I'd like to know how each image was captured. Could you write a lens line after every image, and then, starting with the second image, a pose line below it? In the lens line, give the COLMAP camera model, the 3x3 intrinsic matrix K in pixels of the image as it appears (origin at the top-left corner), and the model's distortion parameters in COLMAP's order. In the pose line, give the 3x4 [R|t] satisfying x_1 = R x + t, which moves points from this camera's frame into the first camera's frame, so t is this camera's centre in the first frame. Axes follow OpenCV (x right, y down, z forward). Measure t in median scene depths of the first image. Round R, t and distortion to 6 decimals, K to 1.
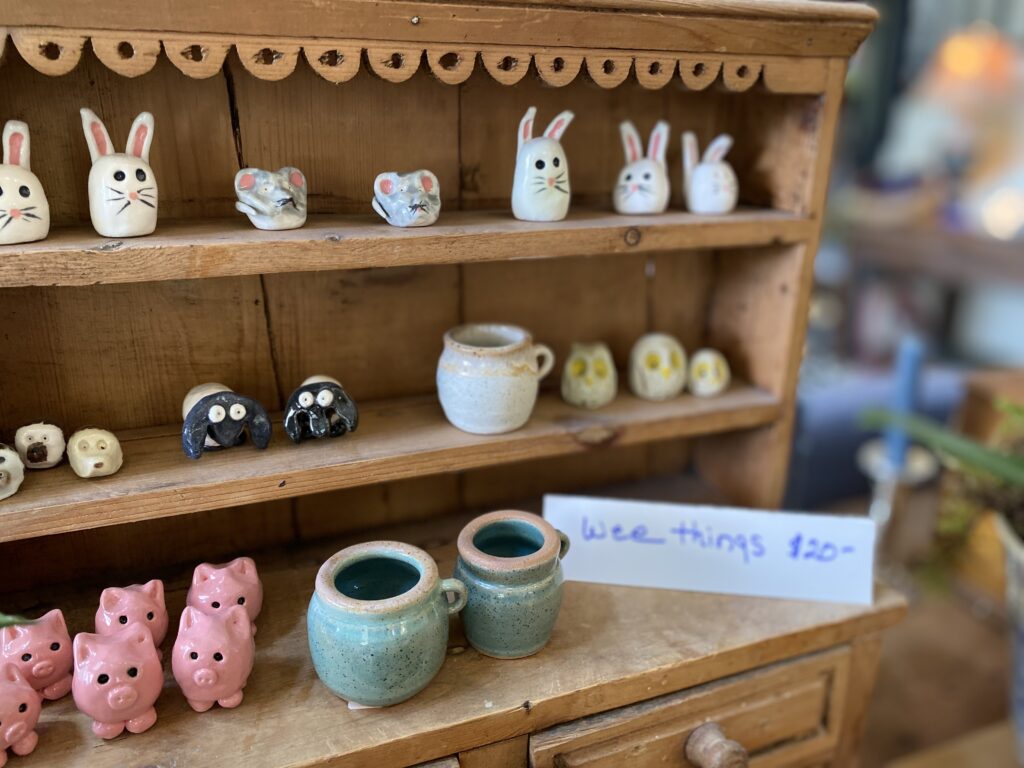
lens RADIAL K [[772.9, 0, 512.0], [0, 772.9, 384.4], [0, 0, 1]] dist [0.029959, -0.050268]
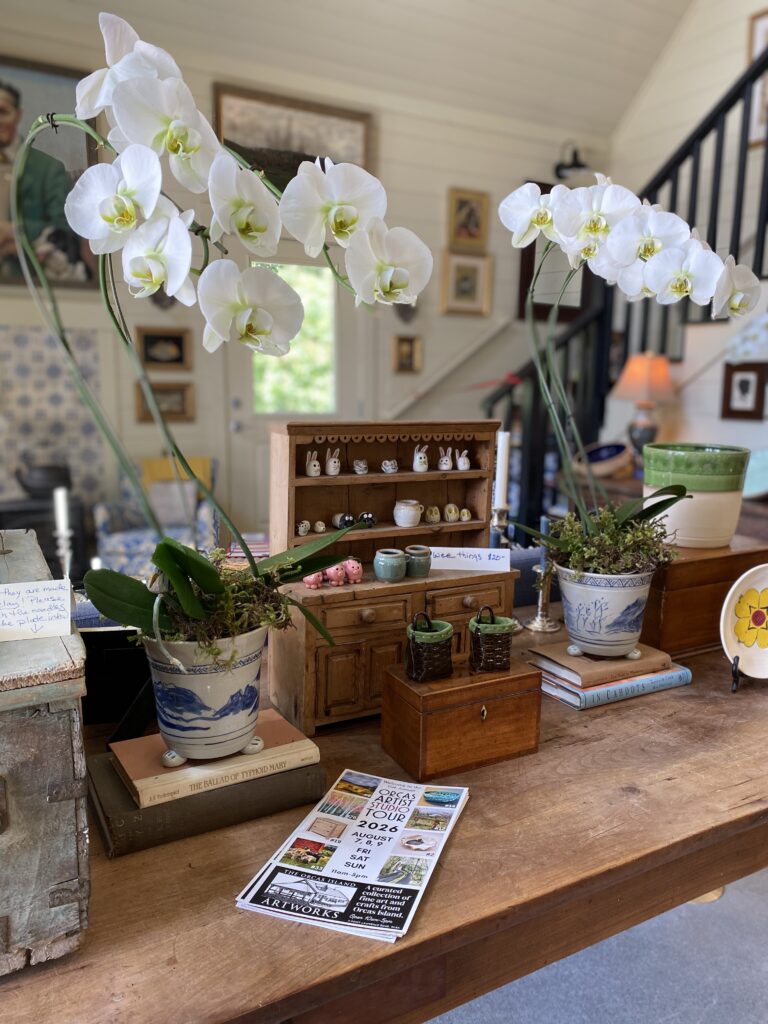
lens RADIAL K [[772.9, 0, 382.4], [0, 772.9, 515.3], [0, 0, 1]] dist [0.029959, -0.050268]
pose [[0.992574, -0.010363, 0.121196, -0.620700], [0.030008, 0.986430, -0.161415, 0.618404], [-0.117879, 0.163853, 0.979417, -2.721895]]
